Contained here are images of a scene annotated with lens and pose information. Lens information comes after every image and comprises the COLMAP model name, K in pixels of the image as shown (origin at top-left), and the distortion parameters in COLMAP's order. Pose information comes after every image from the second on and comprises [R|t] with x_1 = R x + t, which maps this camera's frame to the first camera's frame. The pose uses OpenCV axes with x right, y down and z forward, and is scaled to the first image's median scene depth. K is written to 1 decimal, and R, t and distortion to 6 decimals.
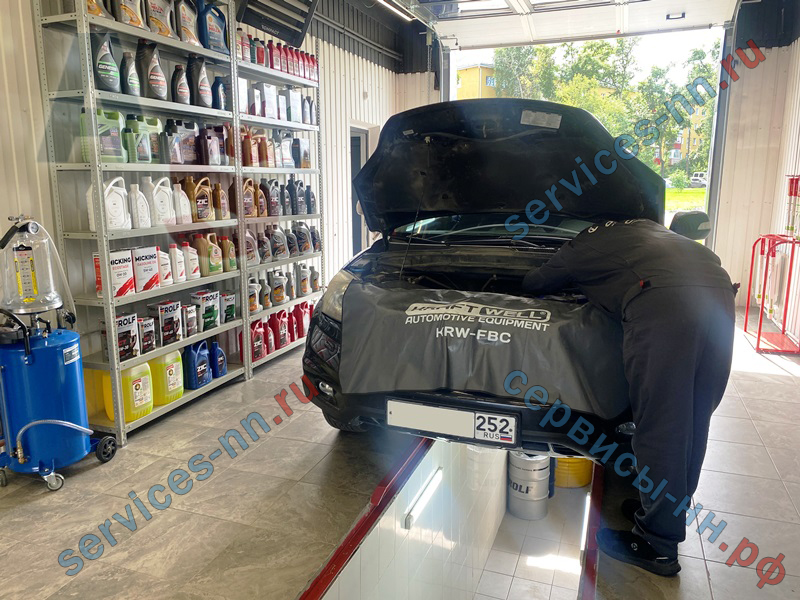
lens RADIAL K [[611.9, 0, 400.0], [0, 611.9, 300.0], [0, 0, 1]] dist [0.025698, -0.032095]
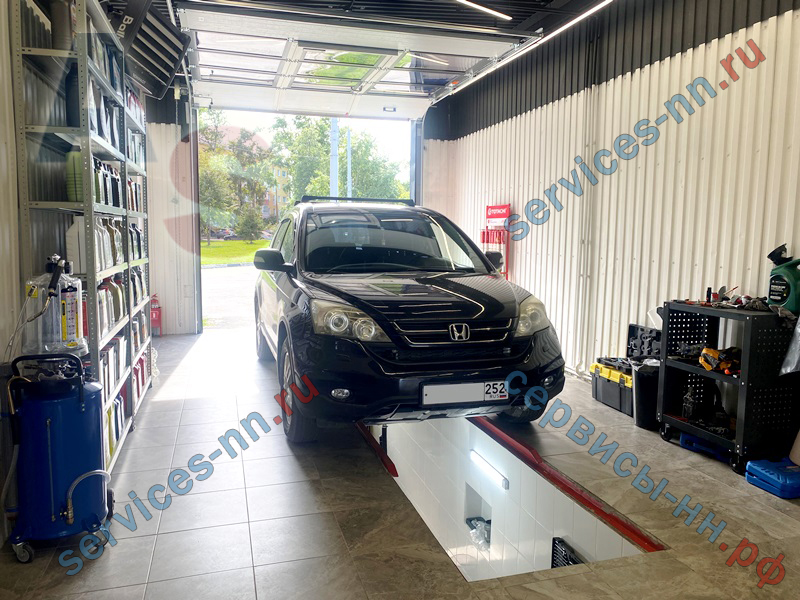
lens RADIAL K [[613.5, 0, 400.0], [0, 613.5, 300.0], [0, 0, 1]] dist [0.052582, -0.074818]
pose [[0.789953, -0.053388, 0.610838, -0.797224], [0.103353, 0.993542, -0.046823, 0.029289], [-0.604394, 0.100120, 0.790370, -0.059597]]
